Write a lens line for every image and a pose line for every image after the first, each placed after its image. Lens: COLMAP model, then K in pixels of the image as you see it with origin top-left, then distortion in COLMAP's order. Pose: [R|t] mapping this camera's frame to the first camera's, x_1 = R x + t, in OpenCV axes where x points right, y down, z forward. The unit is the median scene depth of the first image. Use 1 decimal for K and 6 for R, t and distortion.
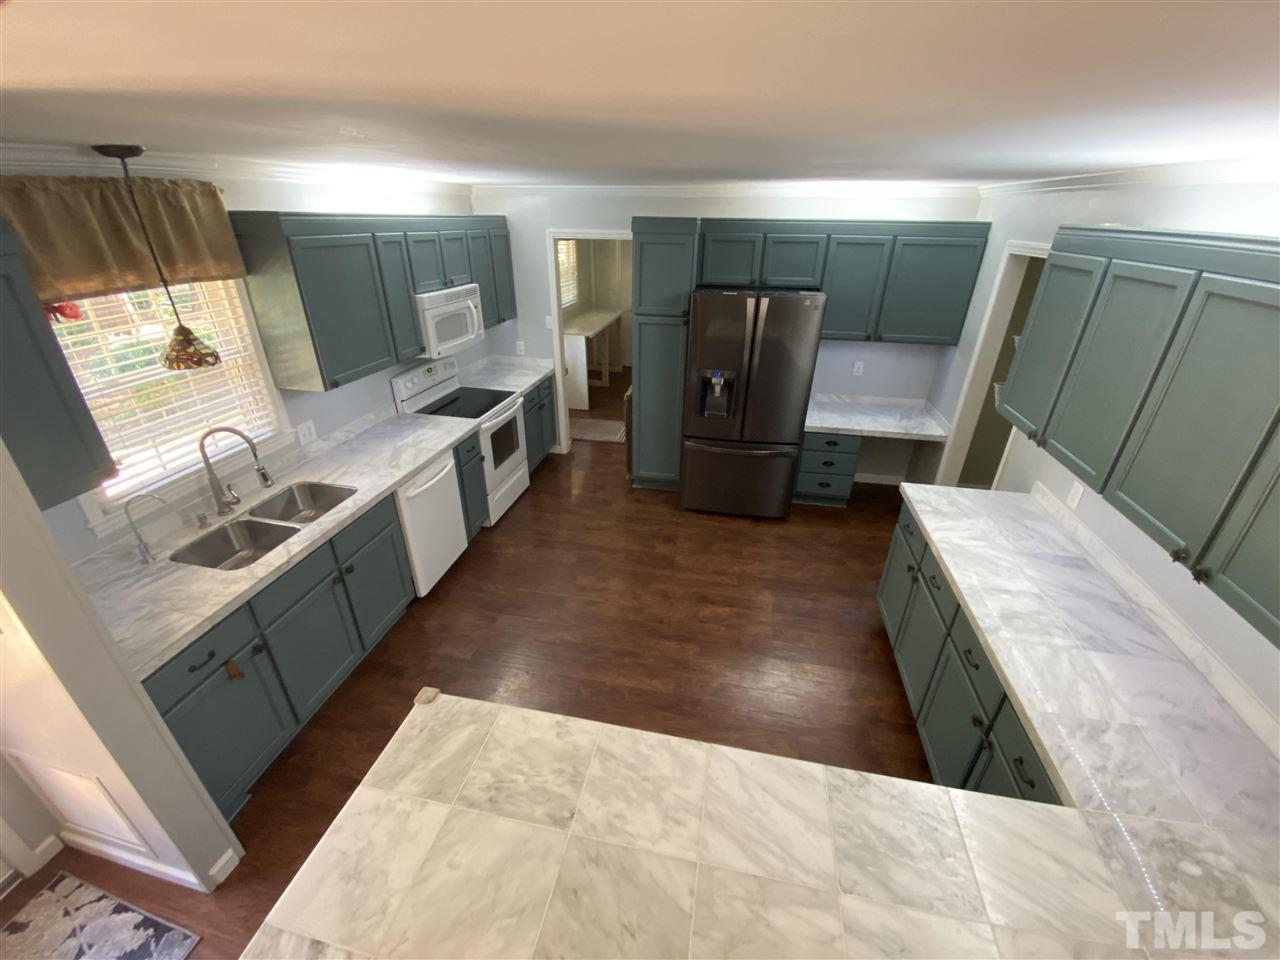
lens RADIAL K [[531.8, 0, 640.0], [0, 531.8, 480.0], [0, 0, 1]] dist [0.000171, -0.000159]
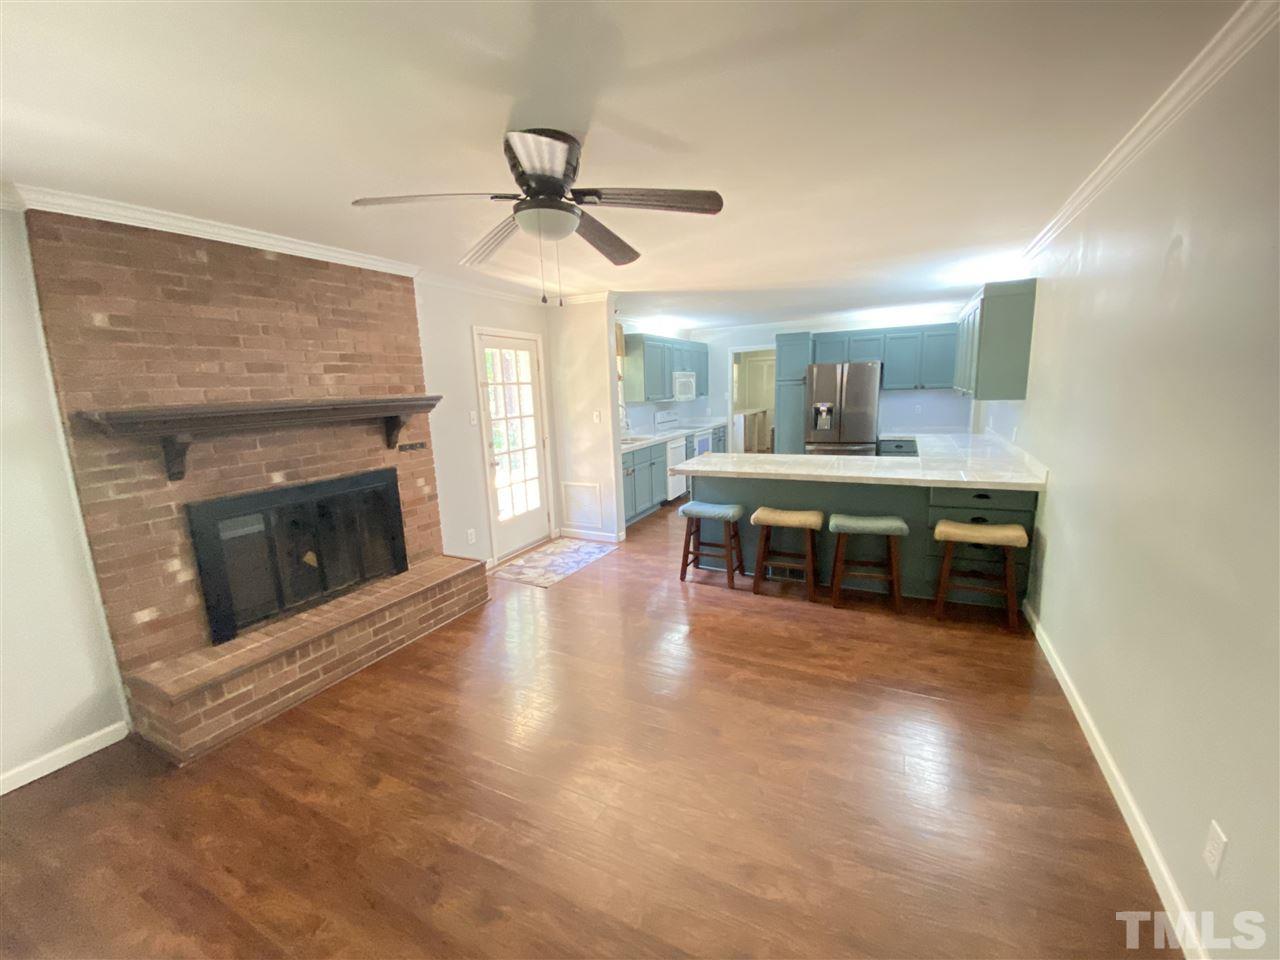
lens RADIAL K [[513.5, 0, 633.5], [0, 513.5, 478.3], [0, 0, 1]] dist [0.000870, -0.000185]
pose [[0.961277, 0.002475, -0.275574, 0.002772], [-0.078619, 0.960869, -0.265614, 0.594924], [0.264133, 0.276994, 0.923855, -0.794656]]
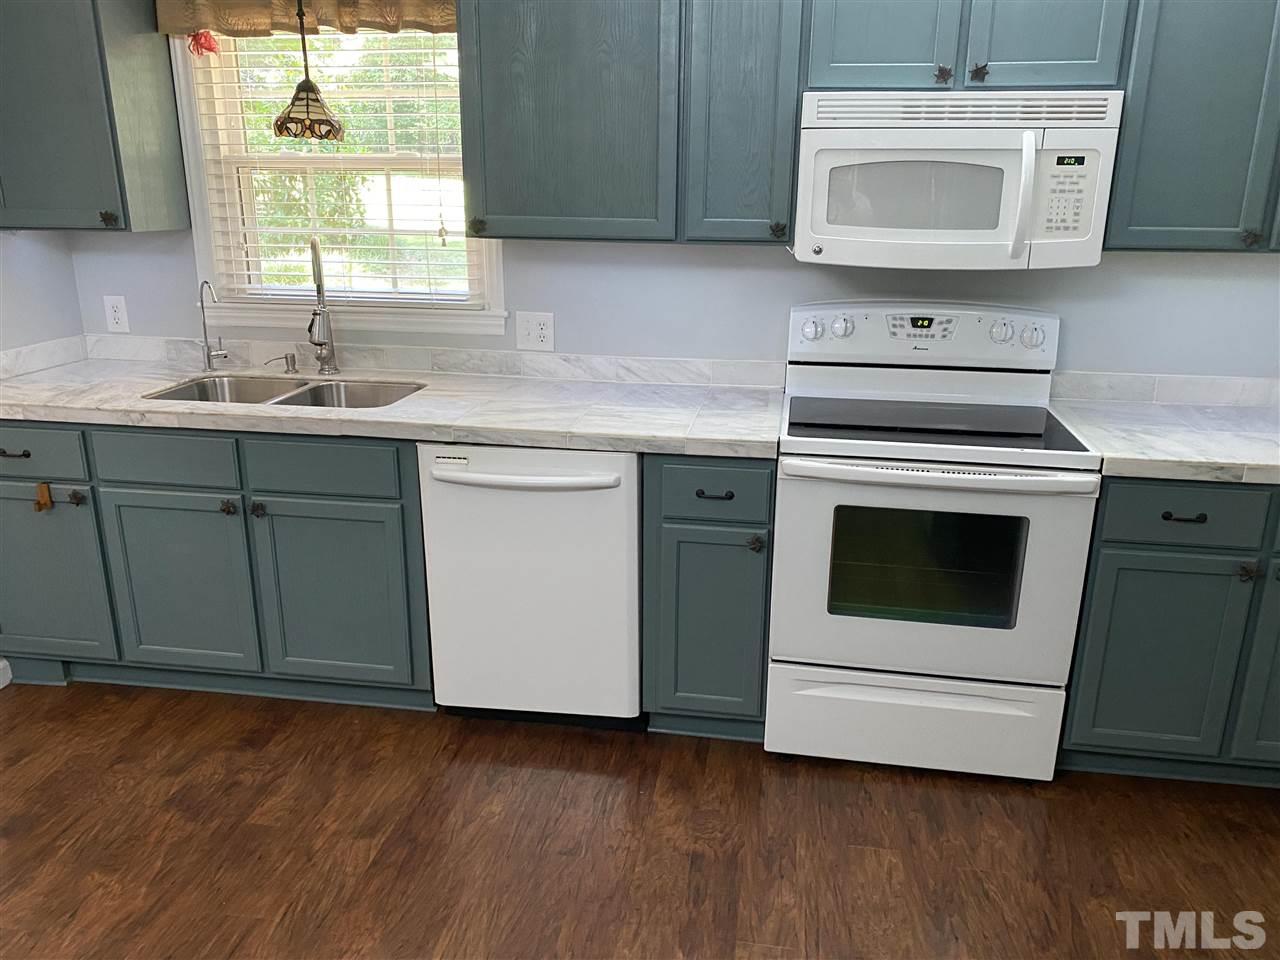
lens RADIAL K [[977.9, 0, 647.7], [0, 977.9, 477.9], [0, 0, 1]] dist [0.057993, -0.065153]
pose [[0.053079, 0.277362, -0.959298, 0.321806], [-0.455673, 0.861533, 0.223882, -0.193443], [0.888563, 0.425243, 0.172116, 0.814459]]
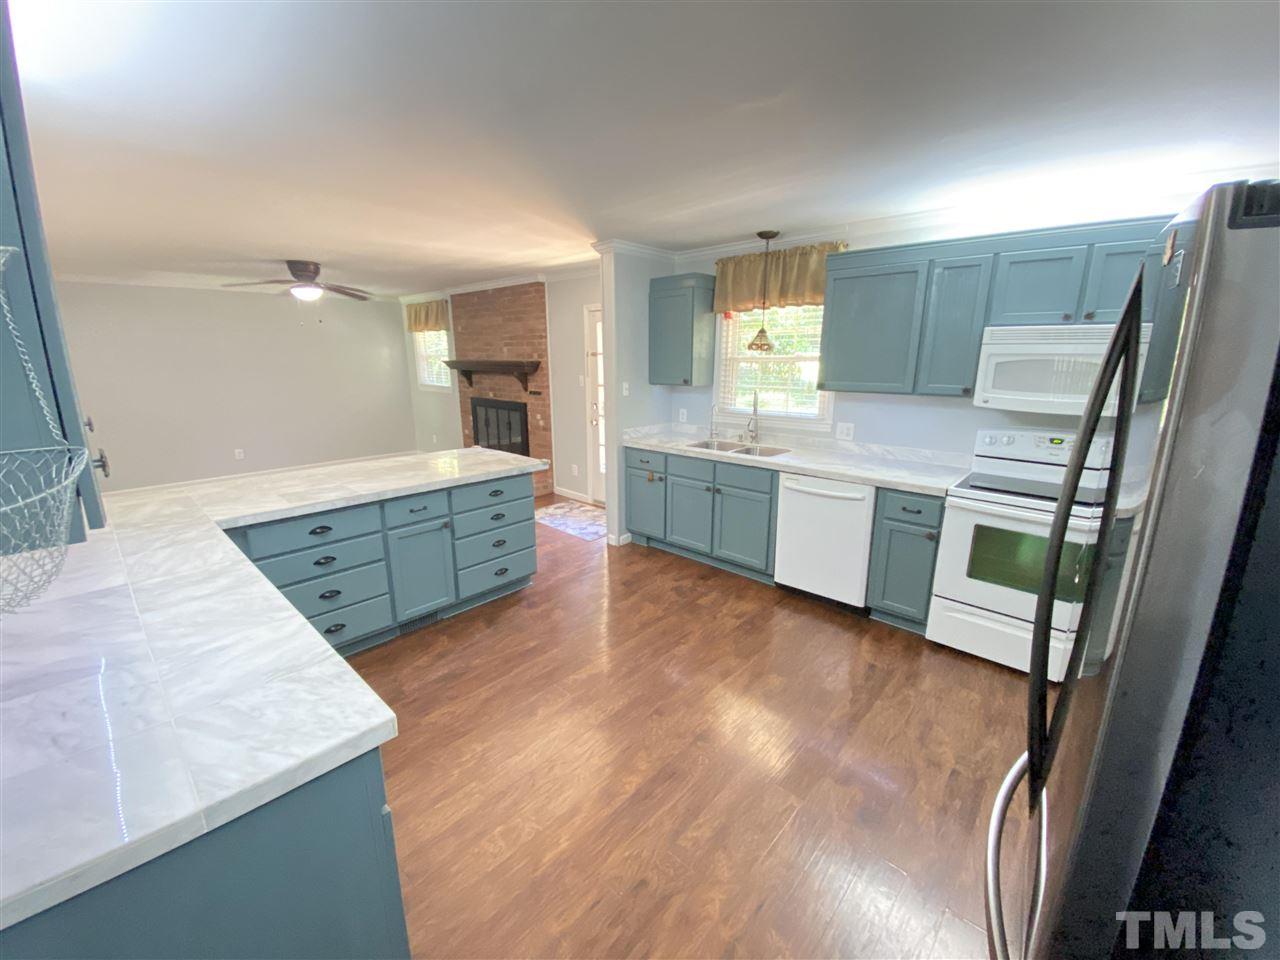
lens RADIAL K [[513.5, 0, 633.5], [0, 513.5, 478.3], [0, 0, 1]] dist [0.000870, -0.000185]
pose [[-0.513292, 0.188270, -0.837309, 0.526980], [-0.388824, 0.818748, 0.422455, -0.255663], [0.765080, 0.542408, -0.347052, 0.899902]]
